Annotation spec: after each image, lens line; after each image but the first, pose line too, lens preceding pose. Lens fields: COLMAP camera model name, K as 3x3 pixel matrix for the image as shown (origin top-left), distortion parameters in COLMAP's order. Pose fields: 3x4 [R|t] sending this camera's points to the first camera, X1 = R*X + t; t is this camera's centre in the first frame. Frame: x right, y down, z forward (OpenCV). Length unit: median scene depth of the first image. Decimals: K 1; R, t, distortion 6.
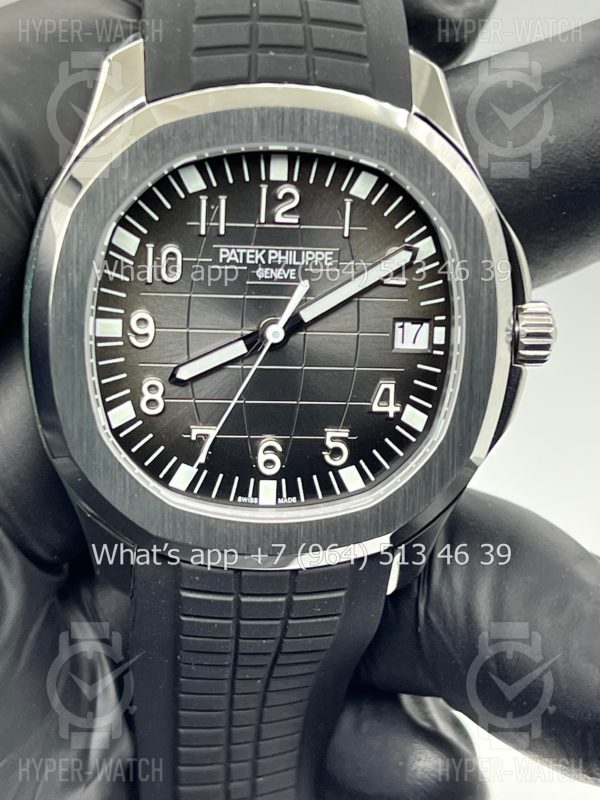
lens RADIAL K [[1849.5, 0, 303.6], [0, 1849.5, 396.9], [0, 0, 1]] dist [0.304401, 0.000000]
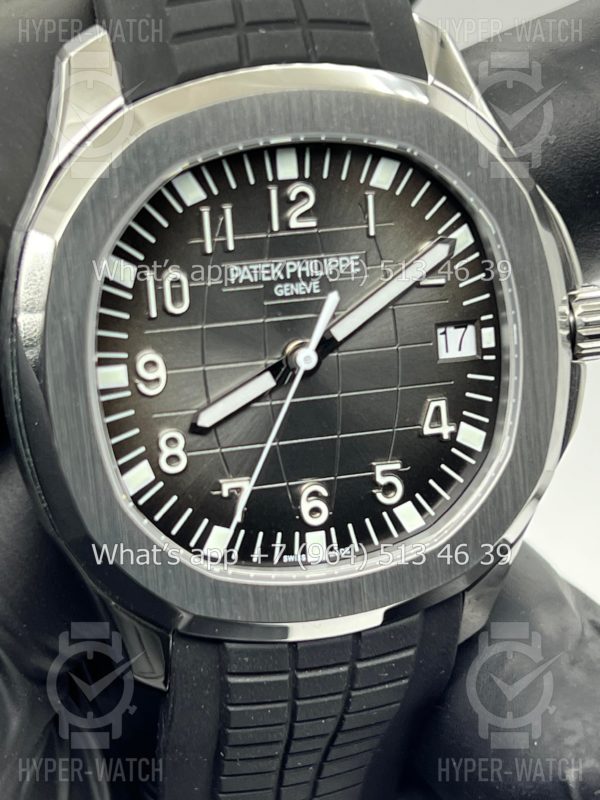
lens RADIAL K [[1849.5, 0, 300.4], [0, 1849.5, 404.0], [0, 0, 1]] dist [0.304401, 0.000000]
pose [[0.984409, -0.129845, 0.118654, -0.121101], [0.132336, 0.991115, -0.013327, -0.002674], [-0.115869, 0.028822, 0.992846, 0.158009]]
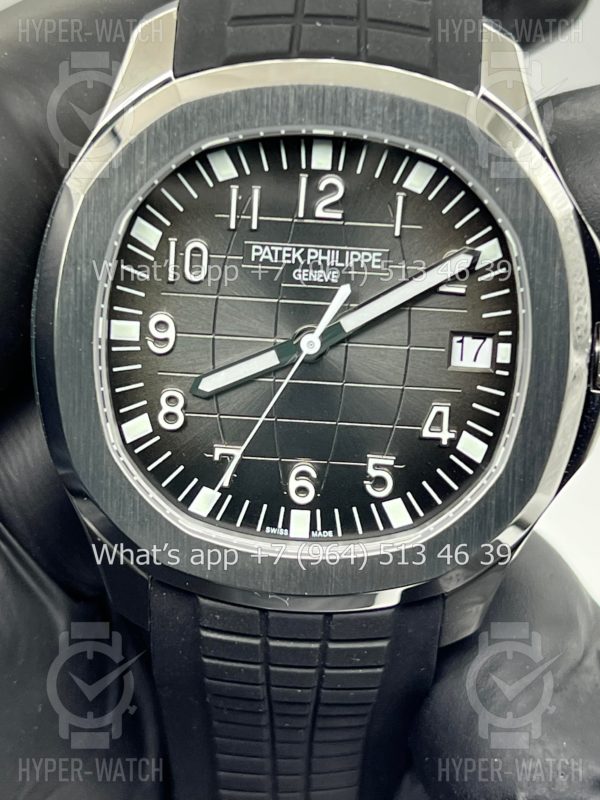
lens RADIAL K [[1849.5, 0, 299.1], [0, 1849.5, 401.1], [0, 0, 1]] dist [0.304401, 0.000000]
pose [[0.989458, 0.041728, -0.138678, 0.101762], [-0.042497, 0.999093, -0.002584, -0.004537], [0.138445, 0.008450, 0.990334, 0.128661]]
